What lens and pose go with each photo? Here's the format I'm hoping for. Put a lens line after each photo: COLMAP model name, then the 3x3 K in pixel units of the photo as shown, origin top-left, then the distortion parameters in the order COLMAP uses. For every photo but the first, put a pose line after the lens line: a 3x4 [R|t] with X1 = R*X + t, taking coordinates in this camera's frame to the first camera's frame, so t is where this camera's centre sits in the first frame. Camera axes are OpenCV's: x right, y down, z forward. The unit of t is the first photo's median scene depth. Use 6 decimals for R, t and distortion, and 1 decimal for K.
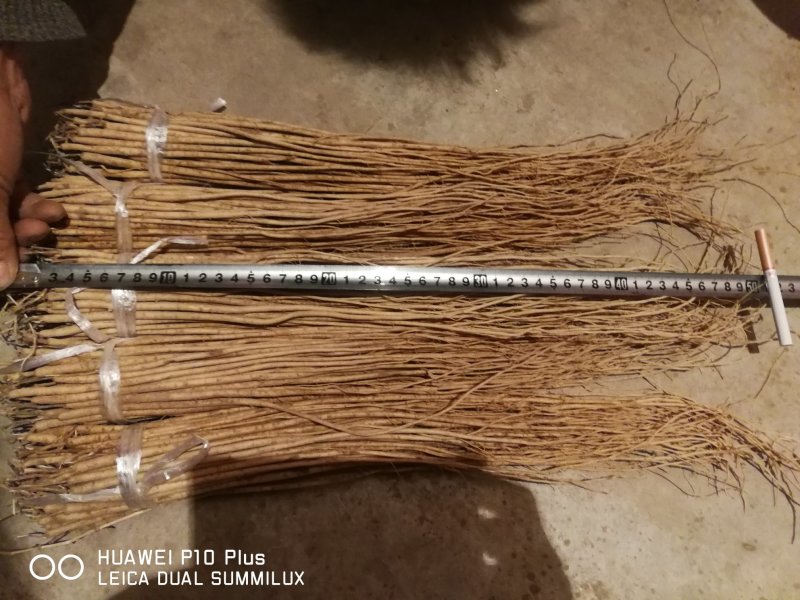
lens RADIAL K [[572.4, 0, 400.0], [0, 572.4, 300.0], [0, 0, 1]] dist [0.001843, 0.001445]
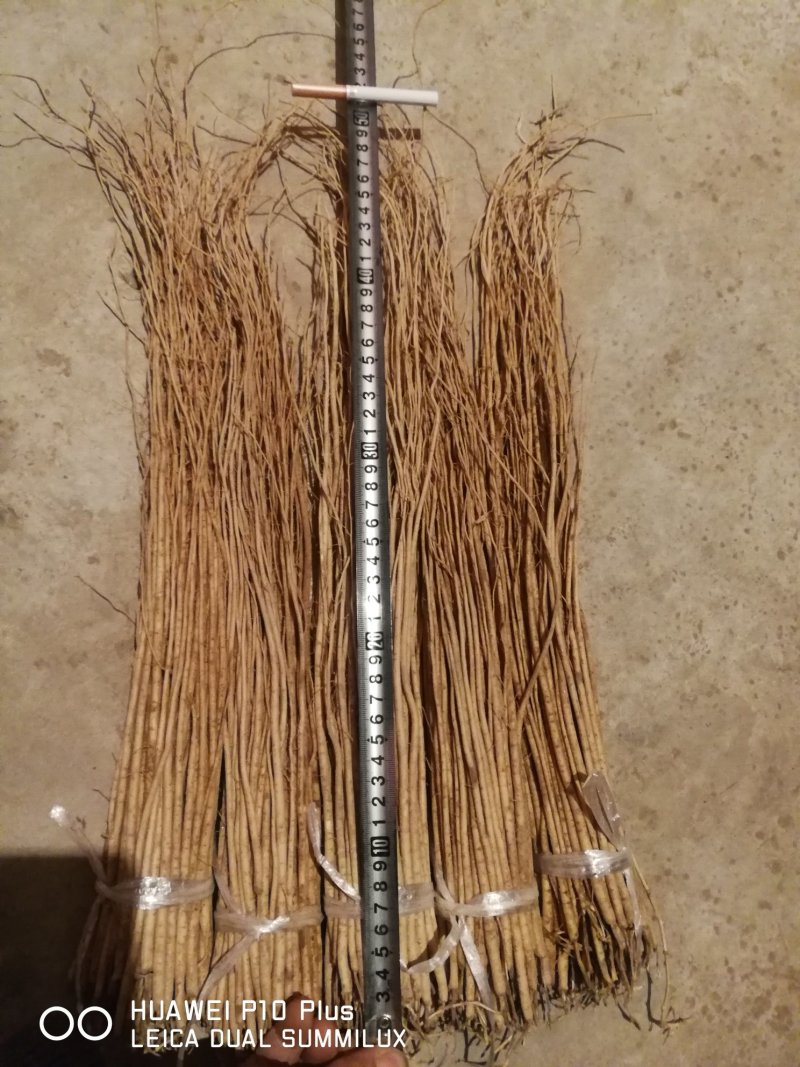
lens RADIAL K [[763.4, 0, 400.7], [0, 763.4, 546.2], [0, 0, 1]] dist [0.001843, 0.001445]
pose [[0.025256, -0.997962, 0.058605, -0.052609], [0.917382, 0.046430, 0.395291, -0.398198], [-0.397206, 0.043779, 0.916685, 0.018824]]
